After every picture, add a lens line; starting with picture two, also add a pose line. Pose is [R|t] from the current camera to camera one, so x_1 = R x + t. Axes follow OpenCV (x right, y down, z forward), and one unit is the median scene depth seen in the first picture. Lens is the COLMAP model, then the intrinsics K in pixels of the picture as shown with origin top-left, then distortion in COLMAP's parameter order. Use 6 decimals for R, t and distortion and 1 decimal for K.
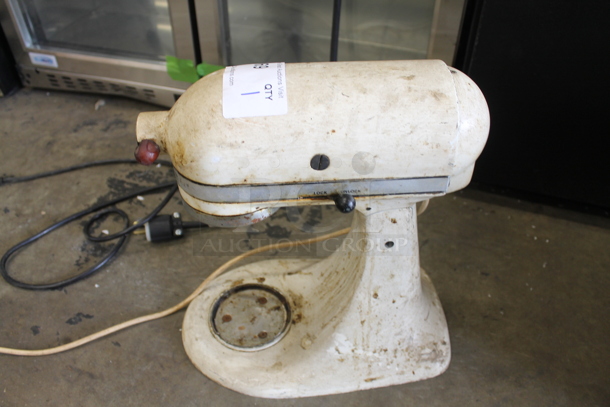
lens RADIAL K [[508.5, 0, 305.0], [0, 508.5, 203.5], [0, 0, 1]] dist [-0.183817, 0.149133]
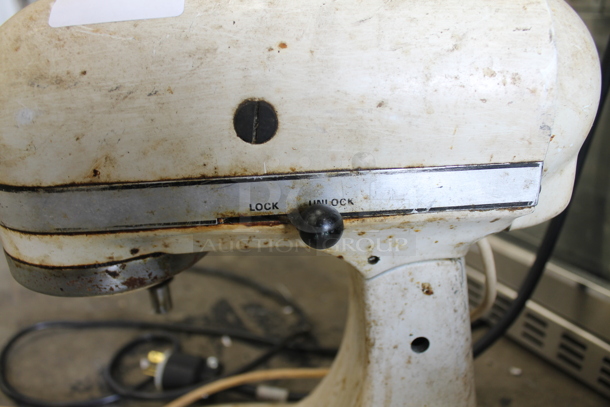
lens RADIAL K [[508.5, 0, 305.0], [0, 508.5, 203.5], [0, 0, 1]] dist [-0.183817, 0.149133]
pose [[0.999787, -0.020505, -0.002365, 0.069680], [0.018611, 0.945084, -0.326298, 0.127077], [0.008925, 0.326184, 0.945264, 0.588247]]
